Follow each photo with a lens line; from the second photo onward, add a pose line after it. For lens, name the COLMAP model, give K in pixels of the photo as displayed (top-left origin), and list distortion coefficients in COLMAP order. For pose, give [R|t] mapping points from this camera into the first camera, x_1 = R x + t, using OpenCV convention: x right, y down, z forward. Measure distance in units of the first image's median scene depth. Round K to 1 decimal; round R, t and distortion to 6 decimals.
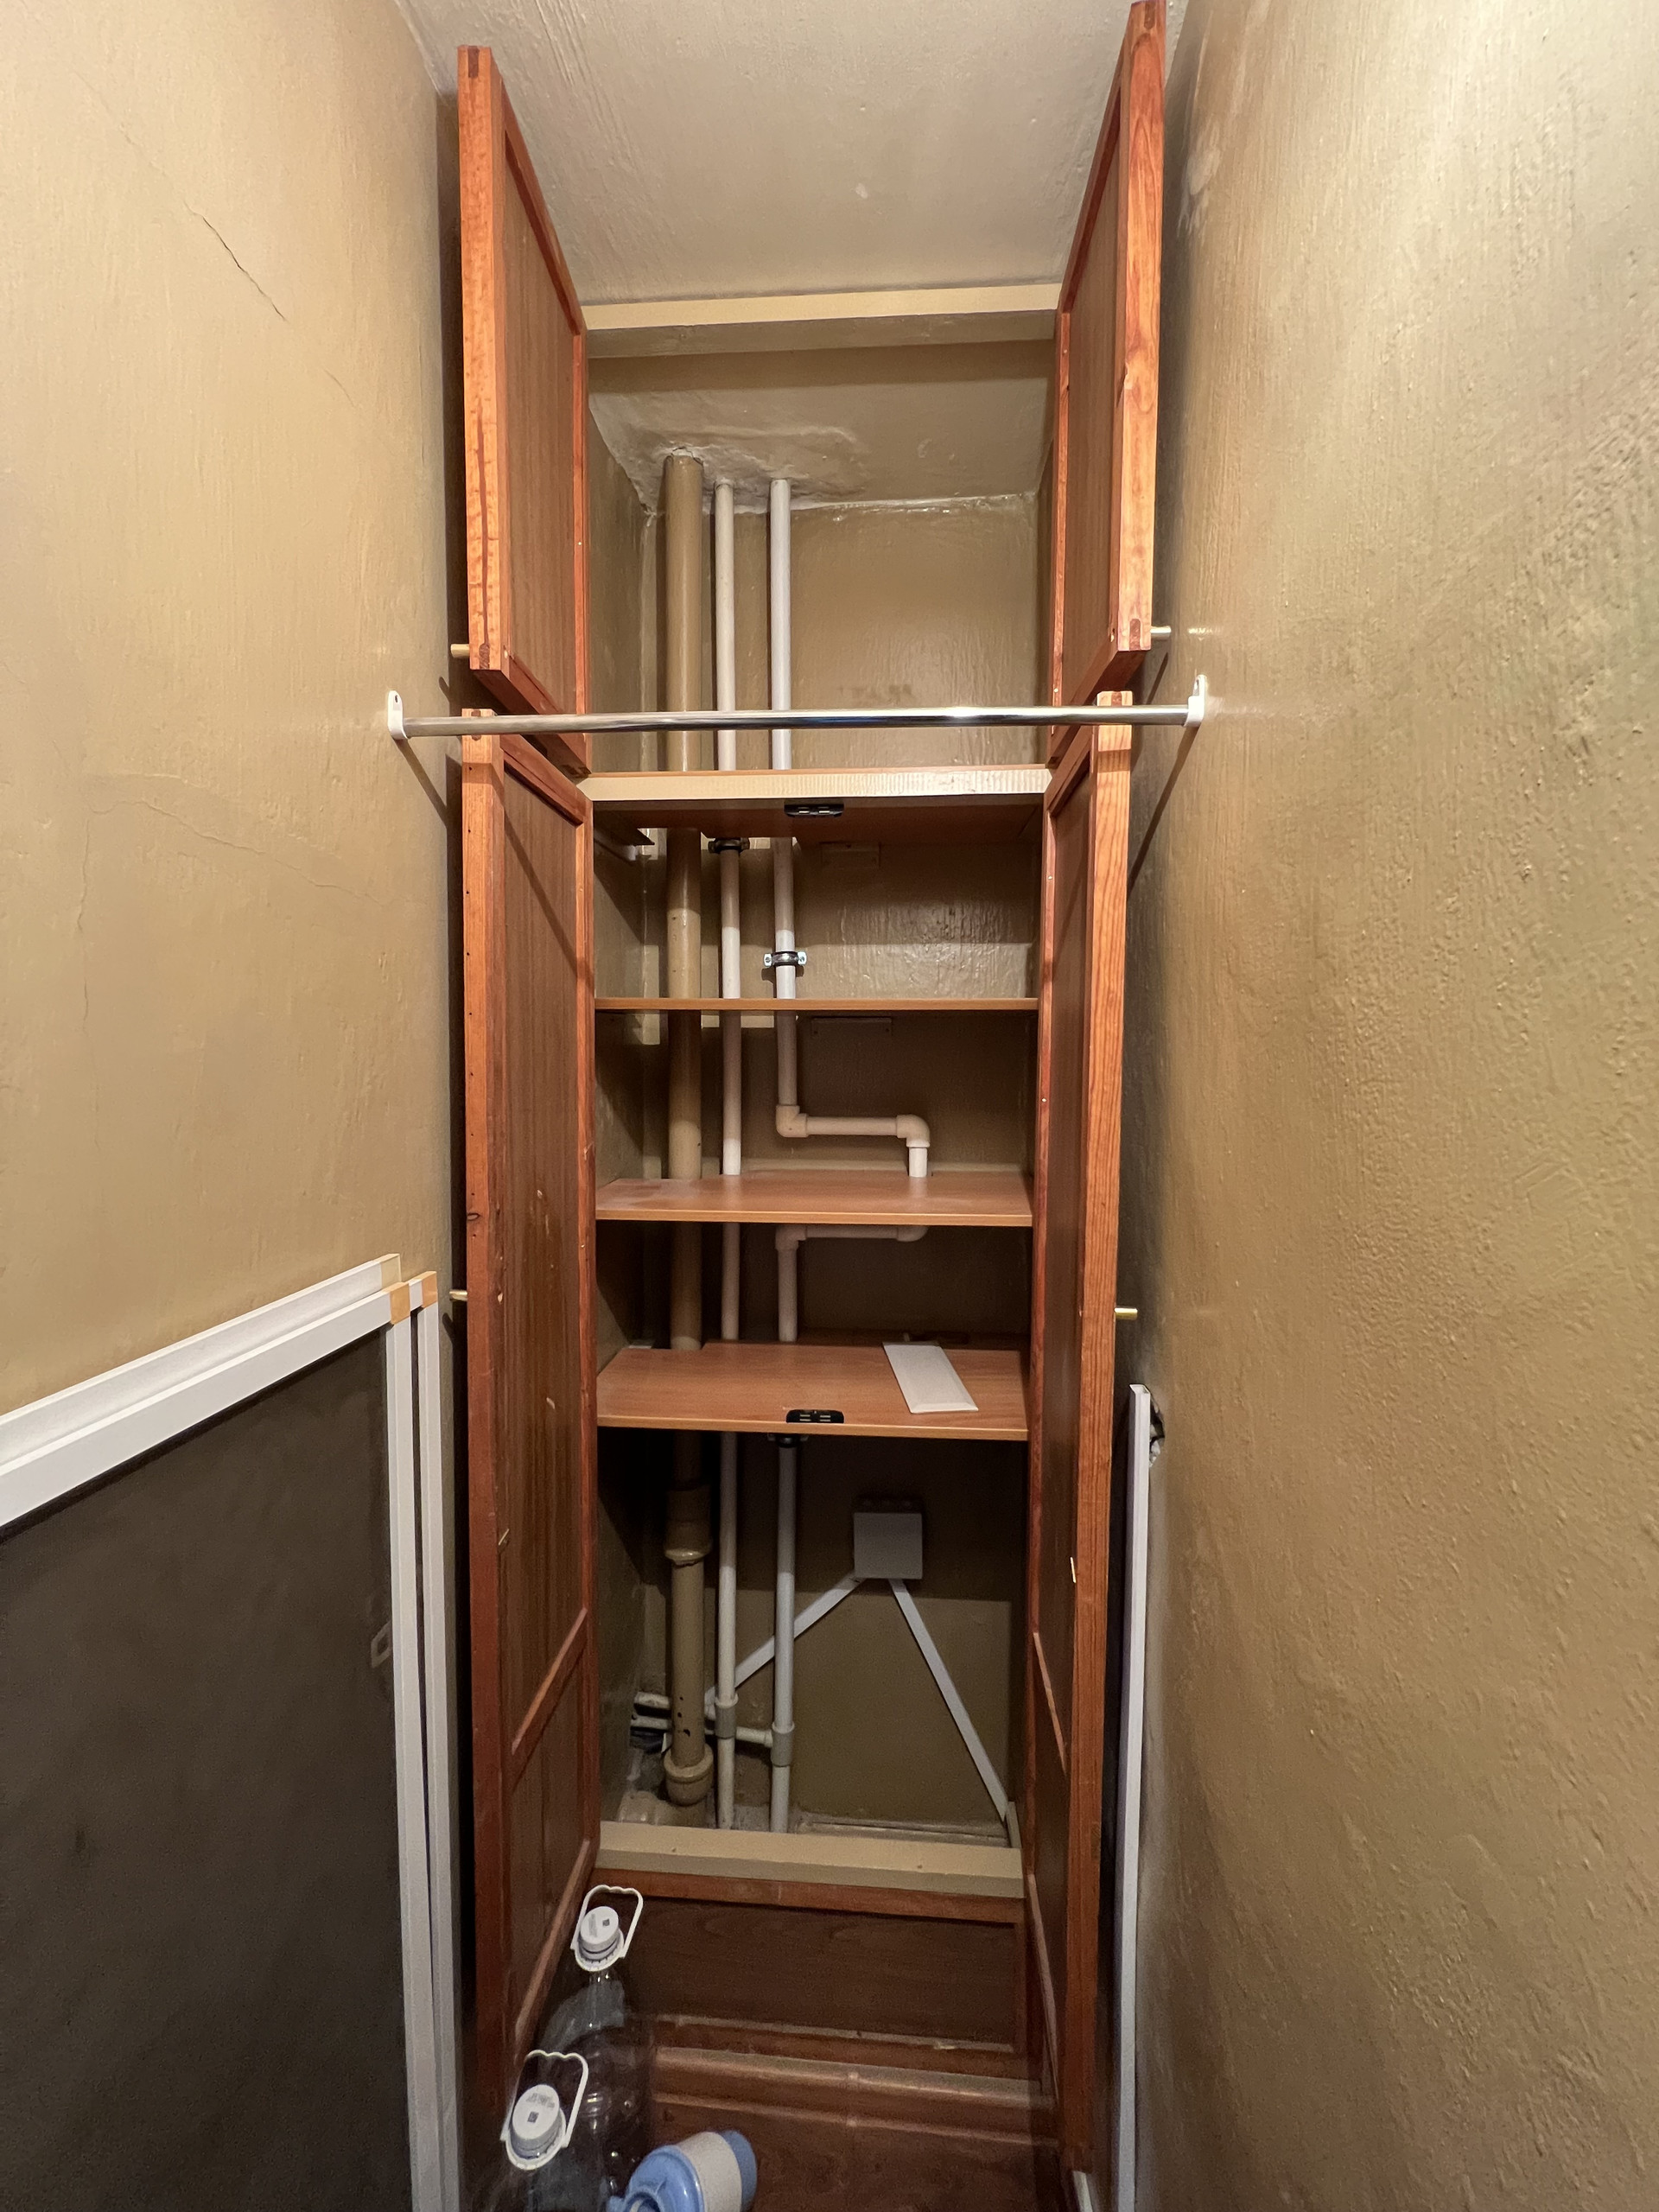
lens RADIAL K [[896.4, 0, 827.1], [0, 896.4, 1098.0], [0, 0, 1]] dist [-0.003160, -0.000160]
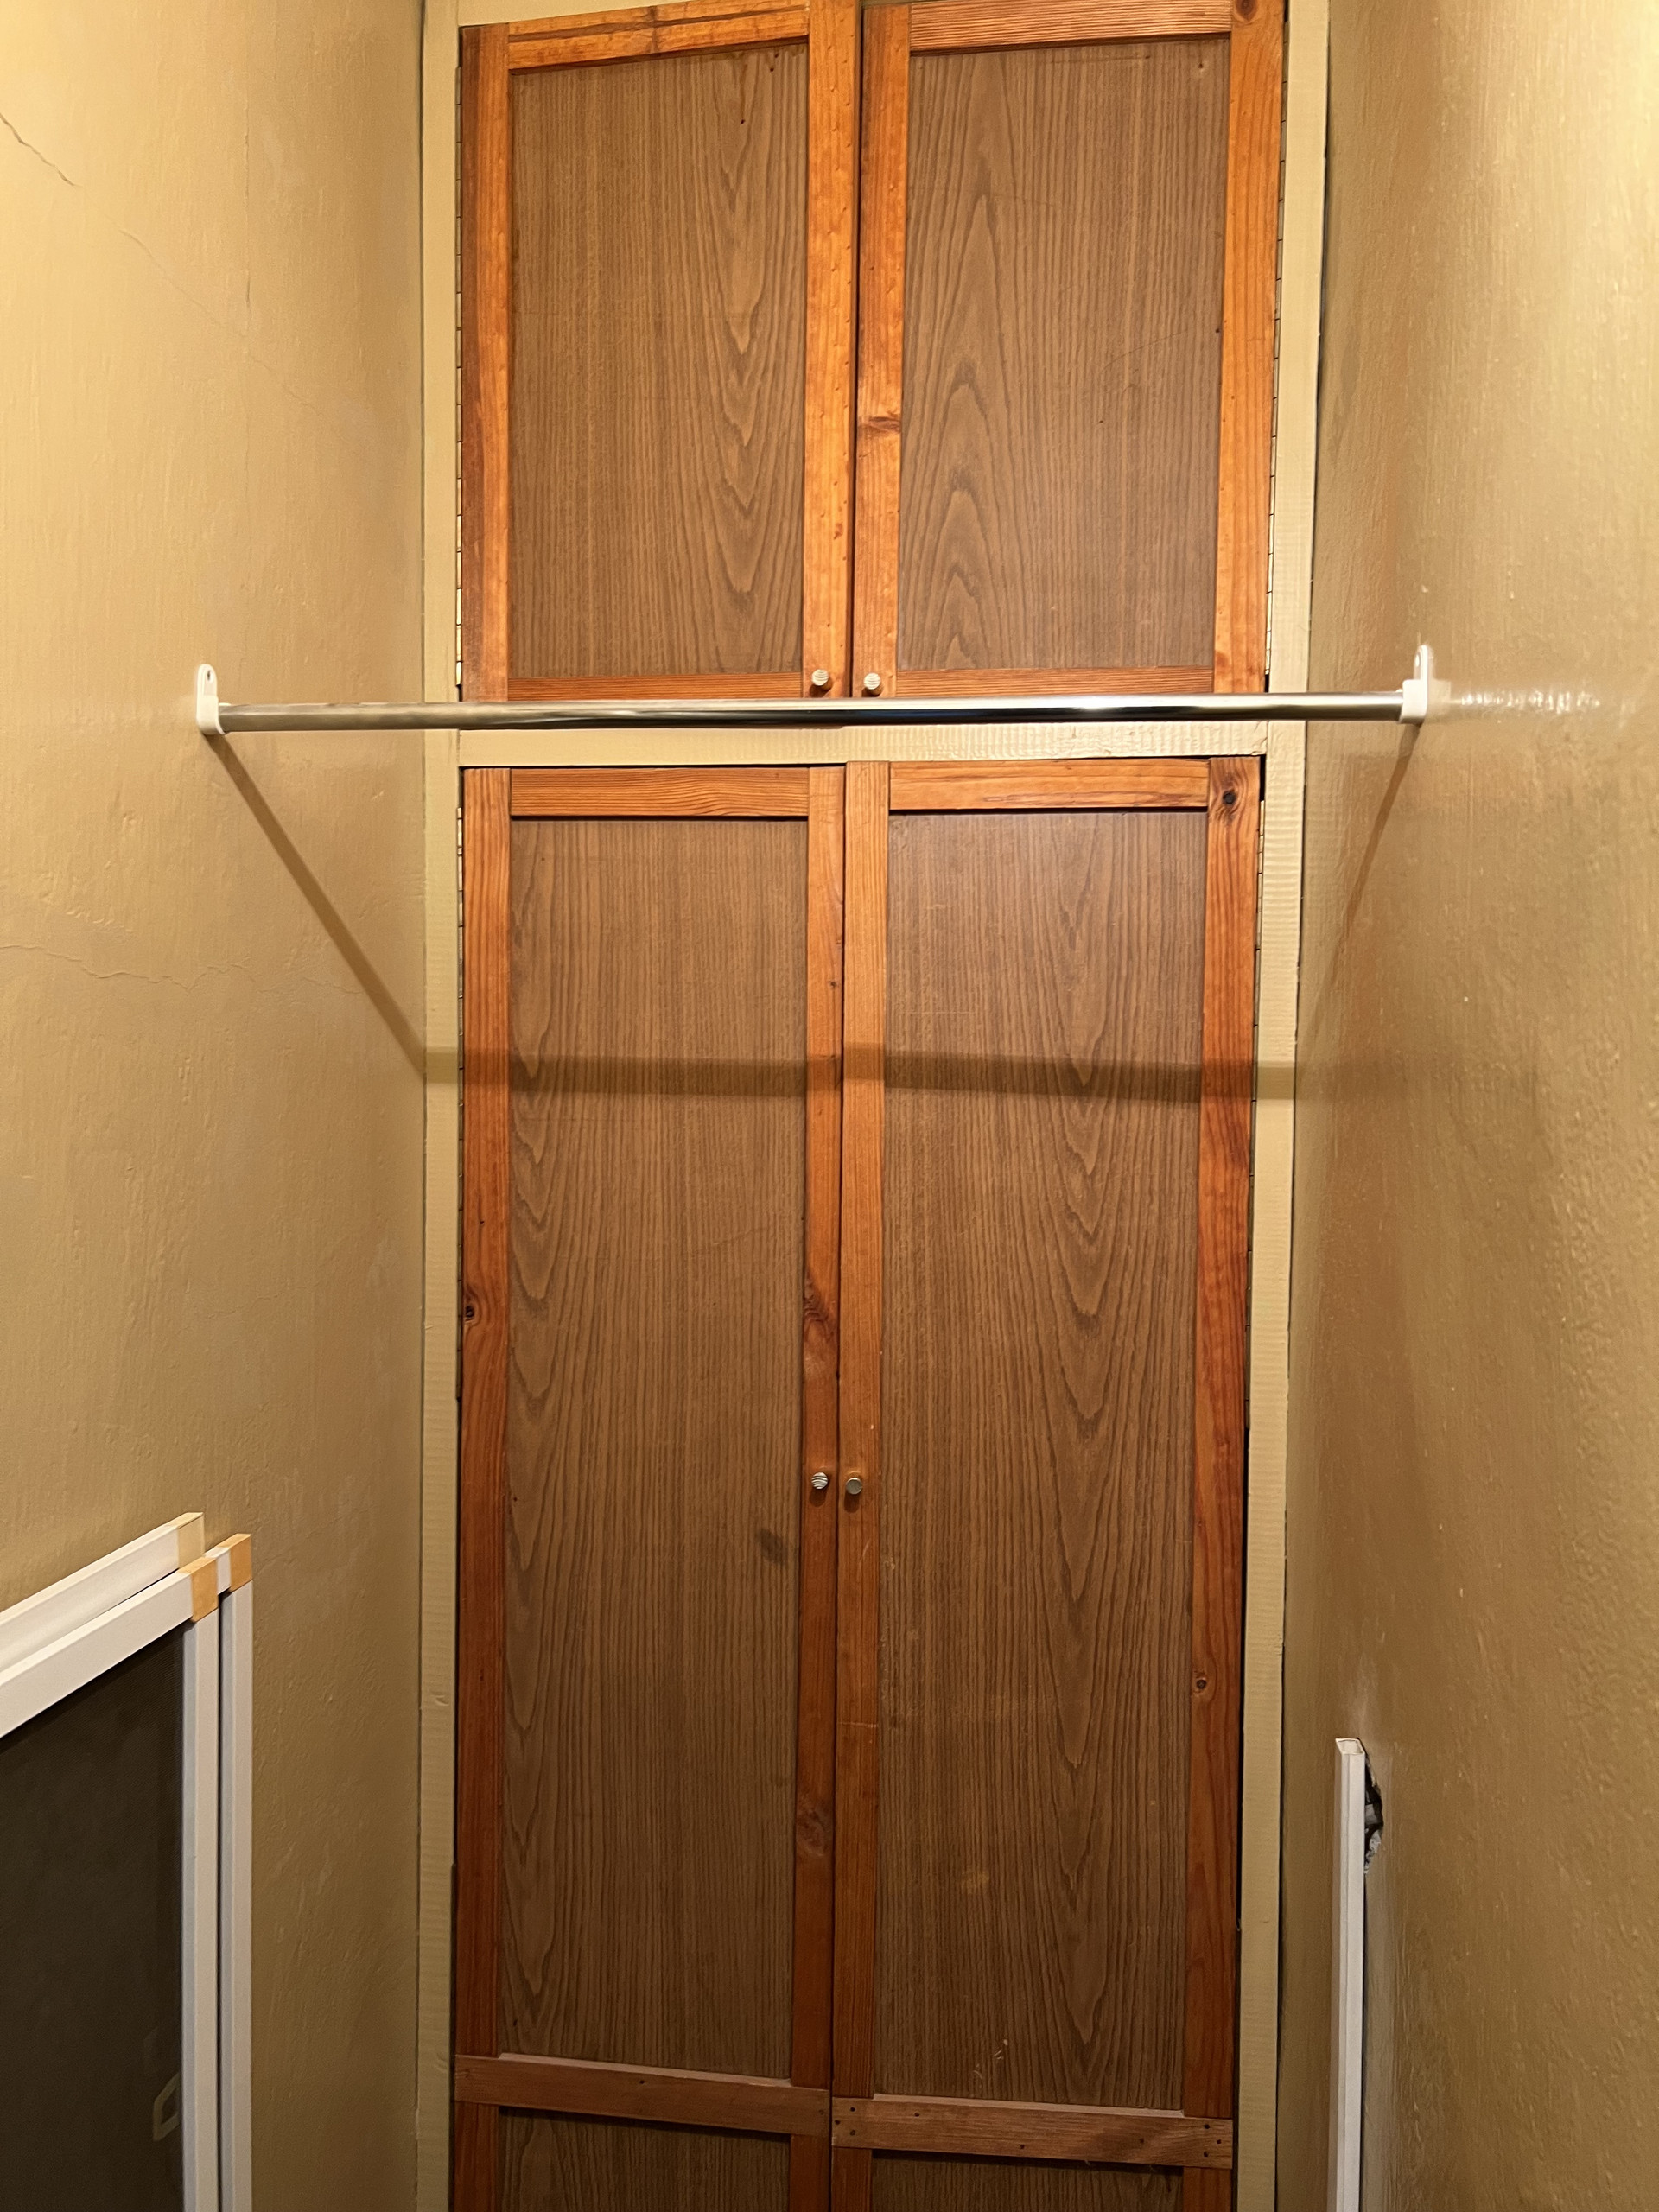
lens RADIAL K [[1671.8, 0, 824.6], [0, 1671.8, 1115.6], [0, 0, 1]] dist [0.041212, -0.040182]
pose [[0.998567, 0.007127, -0.053034, 0.051426], [-0.008372, 0.999693, -0.023299, -0.100577], [0.052852, 0.023710, 0.998321, -0.243840]]
